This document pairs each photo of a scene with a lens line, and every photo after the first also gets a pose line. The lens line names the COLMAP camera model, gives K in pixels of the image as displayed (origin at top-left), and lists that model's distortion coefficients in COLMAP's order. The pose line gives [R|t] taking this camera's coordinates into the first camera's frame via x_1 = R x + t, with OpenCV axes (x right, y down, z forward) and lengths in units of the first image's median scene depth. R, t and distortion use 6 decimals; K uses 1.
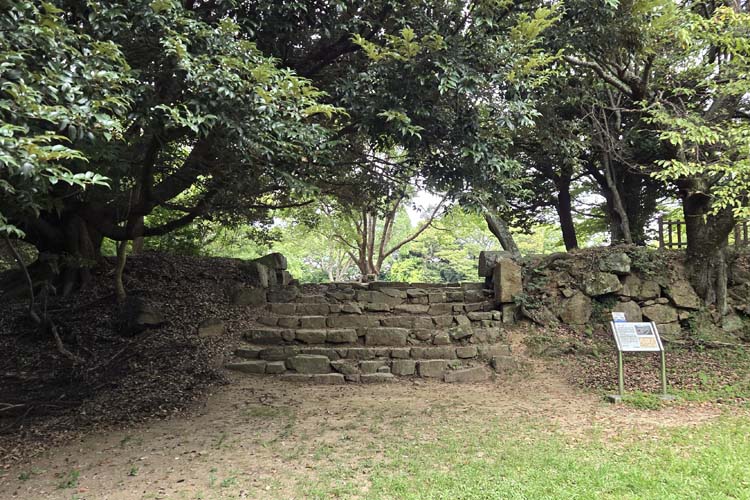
lens RADIAL K [[572.0, 0, 375.0], [0, 572.0, 250.0], [0, 0, 1]] dist [0.055017, -0.004618]
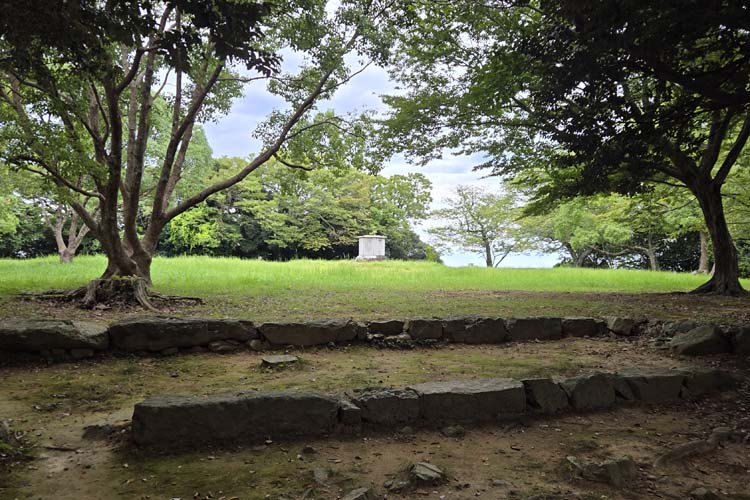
lens RADIAL K [[572.0, 0, 375.0], [0, 572.0, 250.0], [0, 0, 1]] dist [0.055017, -0.004618]
pose [[0.930225, 0.028233, 0.365901, 0.003910], [-0.061652, 0.994889, 0.079970, -0.007754], [-0.361773, -0.096949, 0.927212, 0.416715]]
